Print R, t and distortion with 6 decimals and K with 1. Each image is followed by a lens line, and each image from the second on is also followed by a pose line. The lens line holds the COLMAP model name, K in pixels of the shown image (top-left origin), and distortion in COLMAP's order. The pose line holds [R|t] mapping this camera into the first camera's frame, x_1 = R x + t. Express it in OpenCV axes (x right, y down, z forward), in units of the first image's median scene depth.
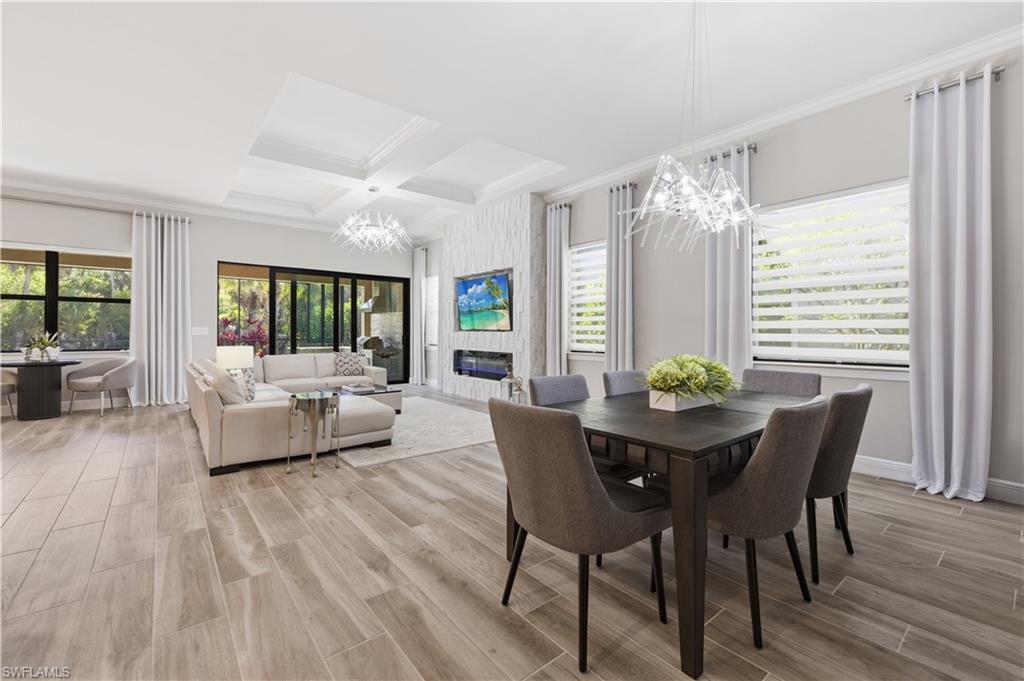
lens RADIAL K [[434.6, 0, 507.7], [0, 434.6, 334.2], [0, 0, 1]] dist [0.002701, 0.000960]
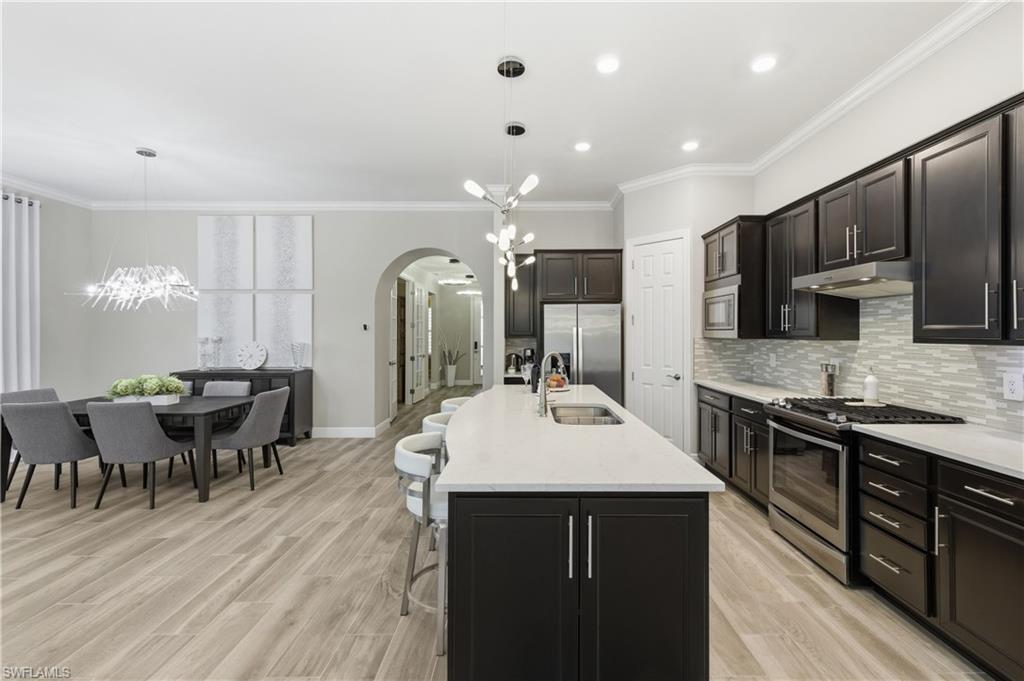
lens RADIAL K [[434.6, 0, 523.0], [0, 434.6, 330.8], [0, 0, 1]] dist [0.002701, 0.000960]
pose [[-0.779427, 0.001690, 0.626491, -1.205765], [0.002044, 0.999998, -0.000154, -0.082704], [-0.626489, 0.001161, -0.779429, 0.925965]]
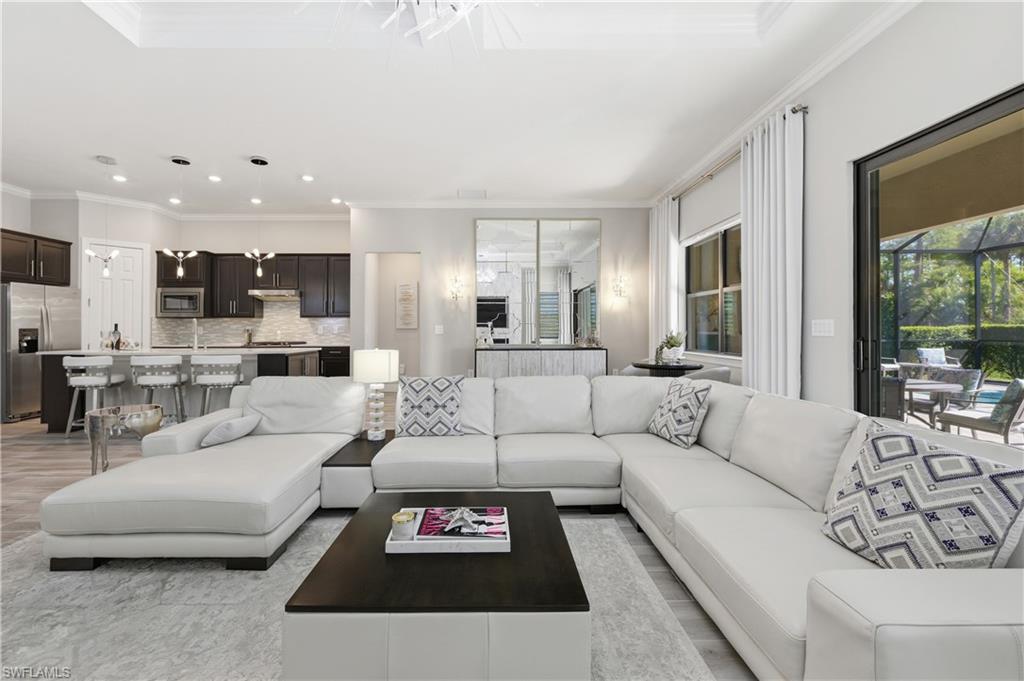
lens RADIAL K [[434.6, 0, 490.6], [0, 434.6, 323.6], [0, 0, 1]] dist [0.002701, 0.000960]
pose [[-0.631278, -0.011562, -0.775470, -0.258622], [-0.001752, 0.999908, -0.013482, -0.010684], [0.775555, -0.007152, -0.631240, 1.985276]]
